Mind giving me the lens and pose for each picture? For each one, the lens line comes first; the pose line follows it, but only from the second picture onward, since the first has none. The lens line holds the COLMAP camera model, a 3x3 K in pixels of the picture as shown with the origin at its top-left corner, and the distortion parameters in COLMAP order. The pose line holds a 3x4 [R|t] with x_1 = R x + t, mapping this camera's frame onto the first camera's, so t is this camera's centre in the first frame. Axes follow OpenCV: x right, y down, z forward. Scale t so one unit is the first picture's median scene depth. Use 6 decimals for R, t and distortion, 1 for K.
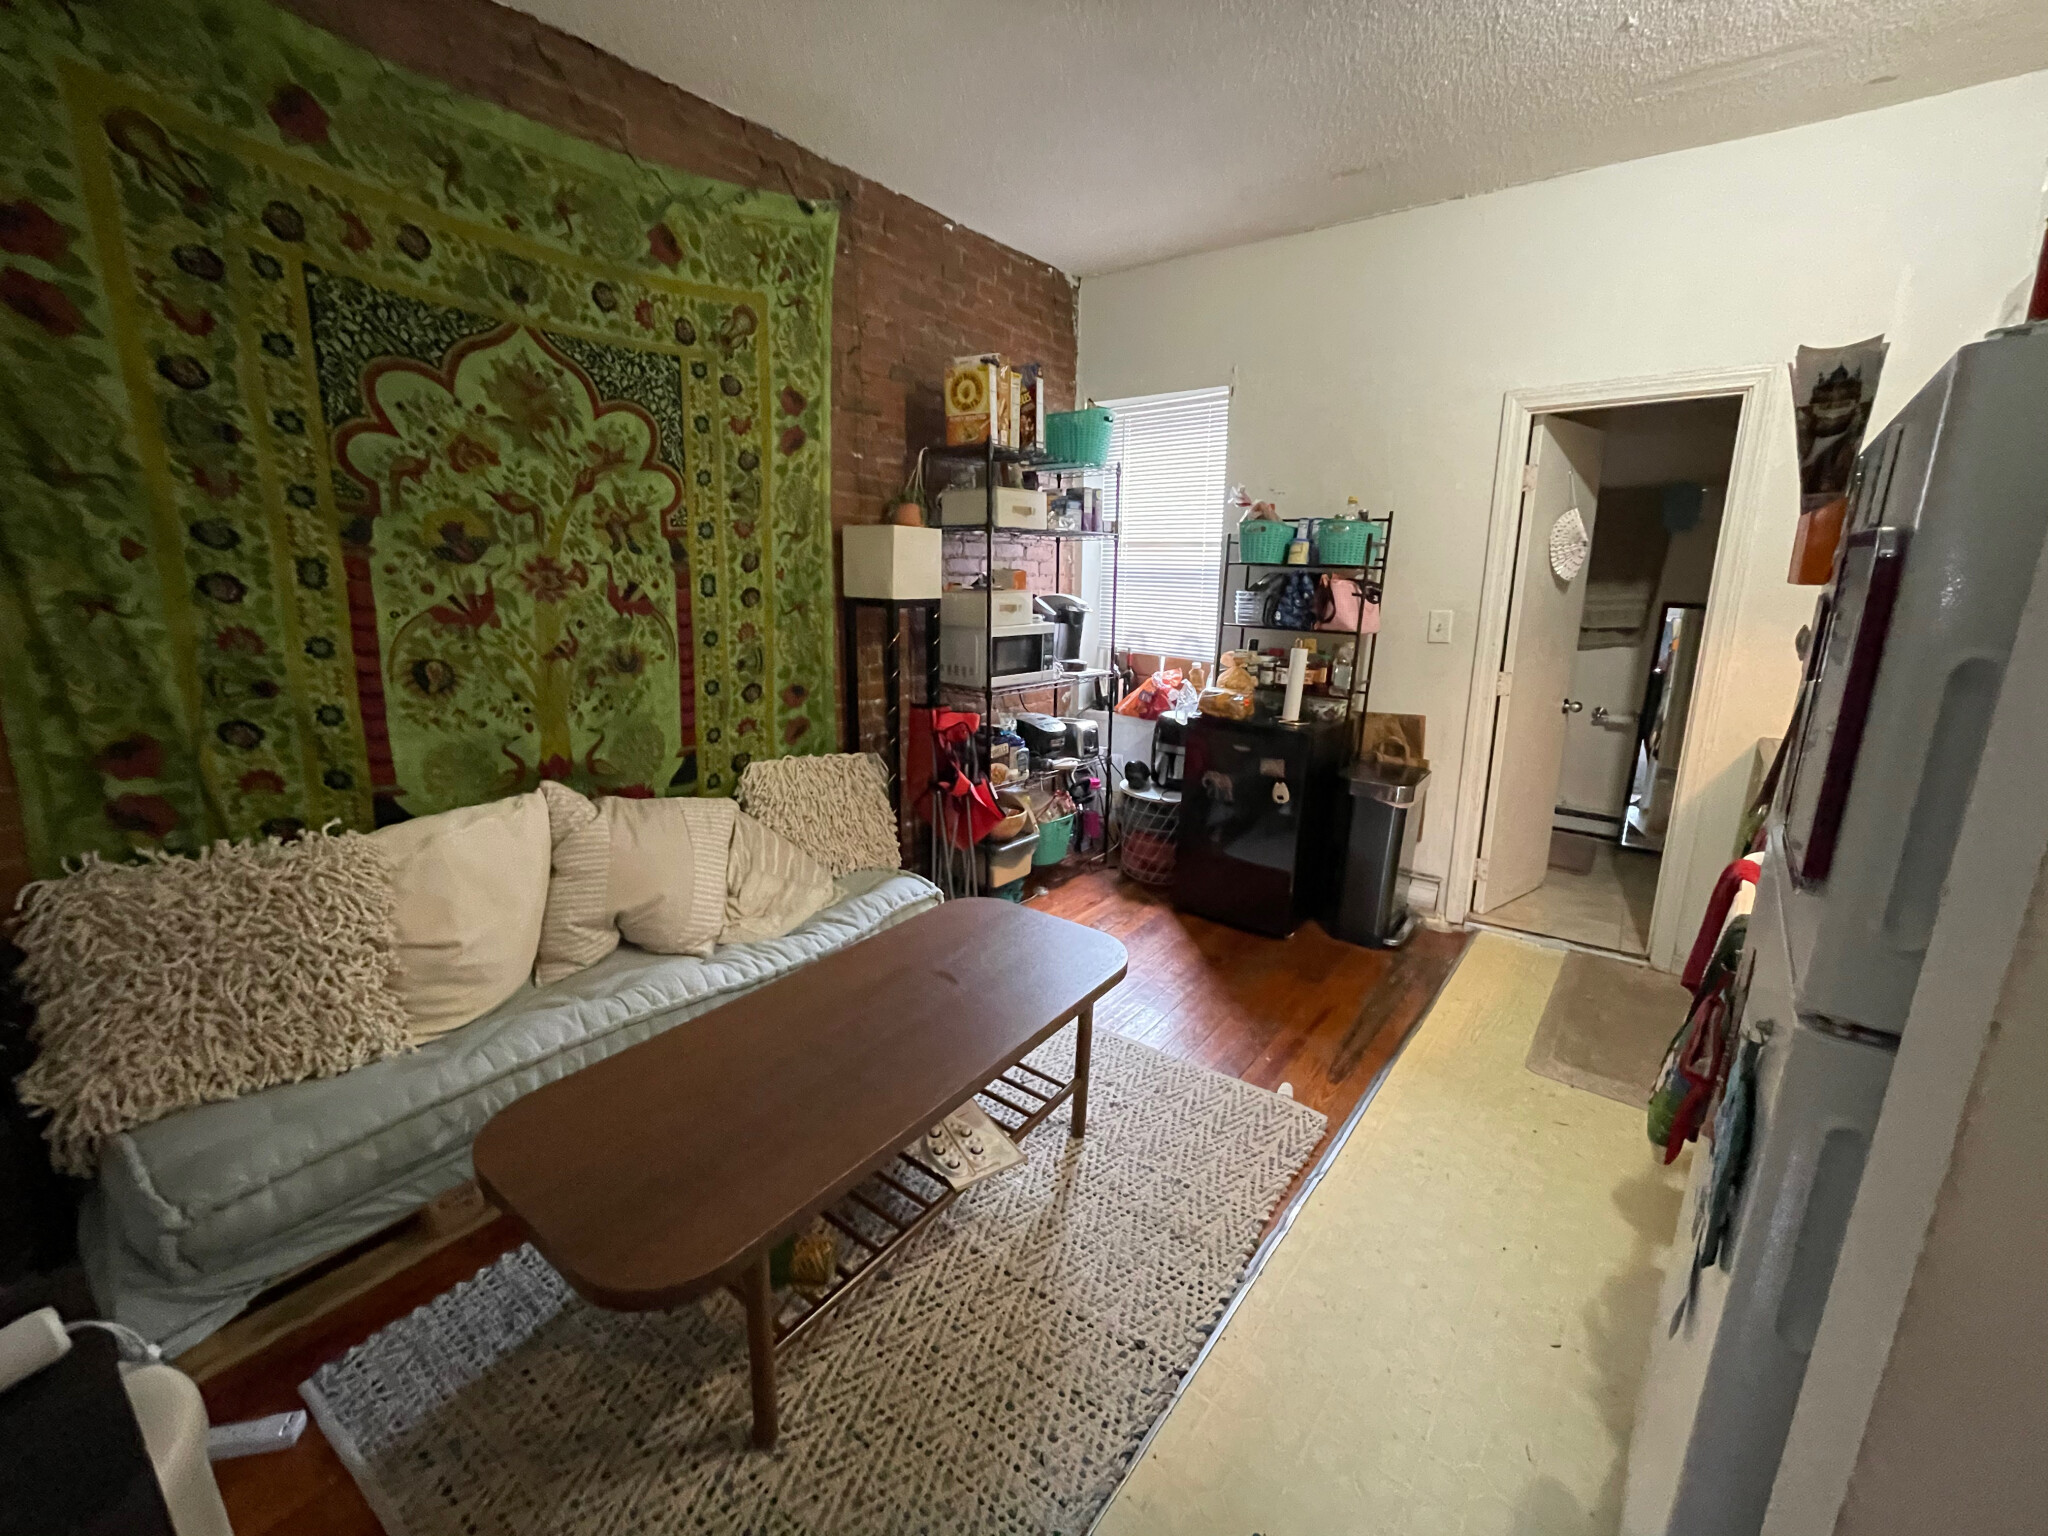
lens RADIAL K [[830.6, 0, 1024.0], [0, 830.6, 763.1], [0, 0, 1]] dist [-0.002169, -0.000390]
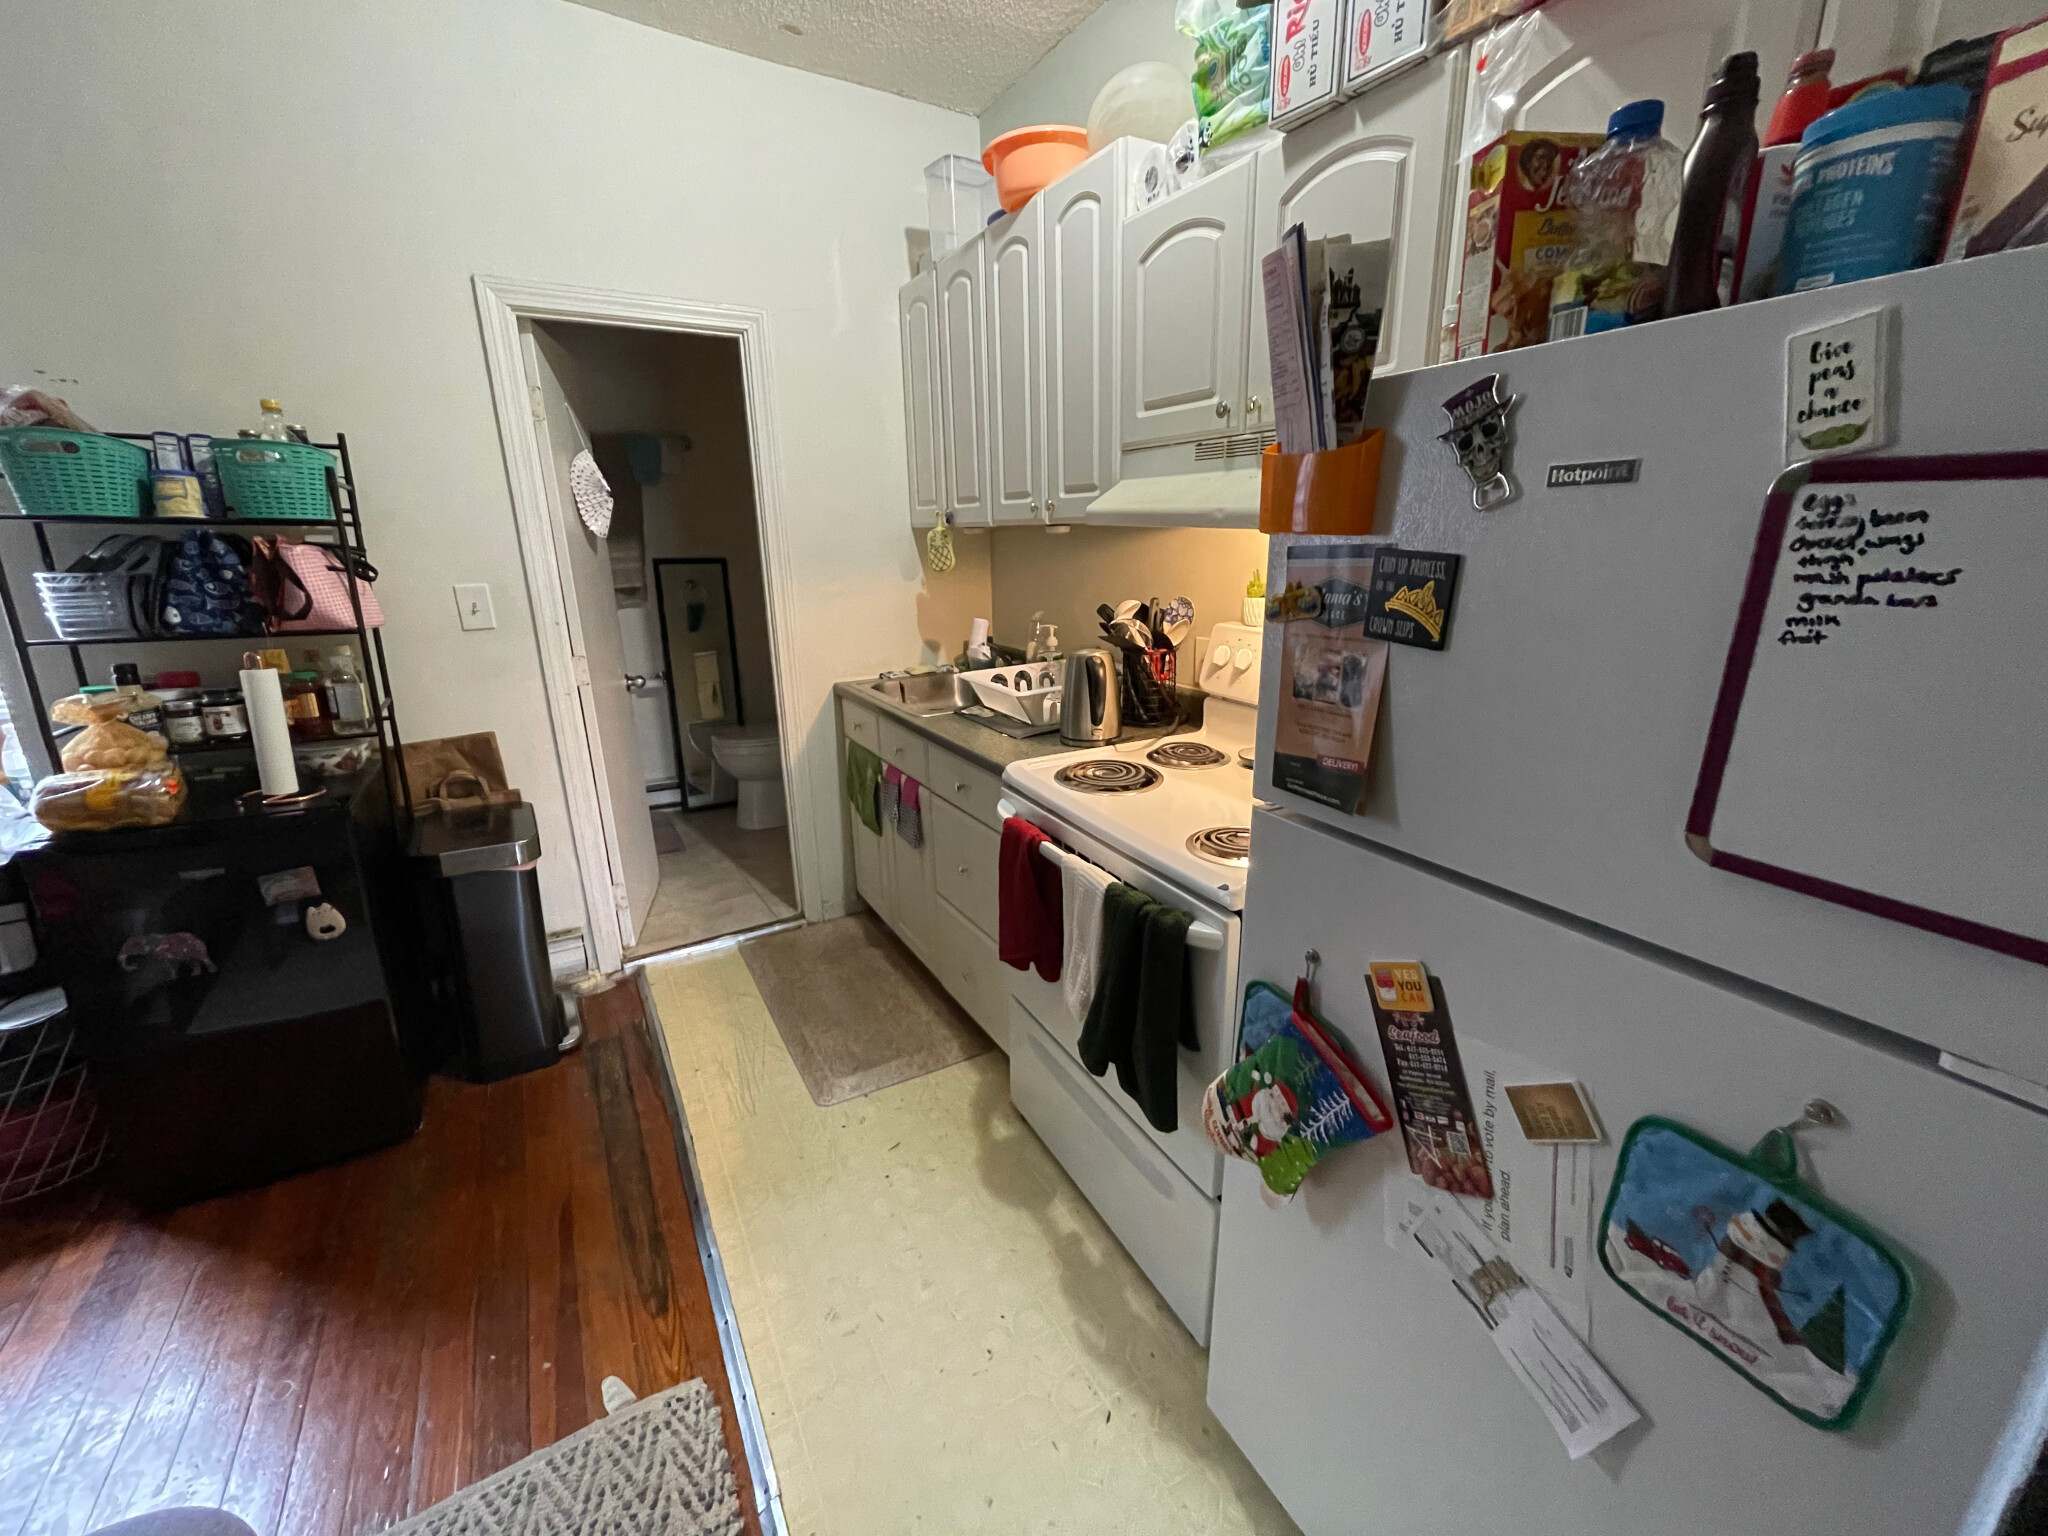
lens RADIAL K [[830.6, 0, 1030.4], [0, 830.6, 765.1], [0, 0, 1]] dist [-0.002169, -0.000390]
pose [[0.366756, -0.264016, 0.892068, 0.004796], [0.216998, 0.956714, 0.193934, -0.069316], [-0.904656, 0.122450, 0.408171, 0.295621]]
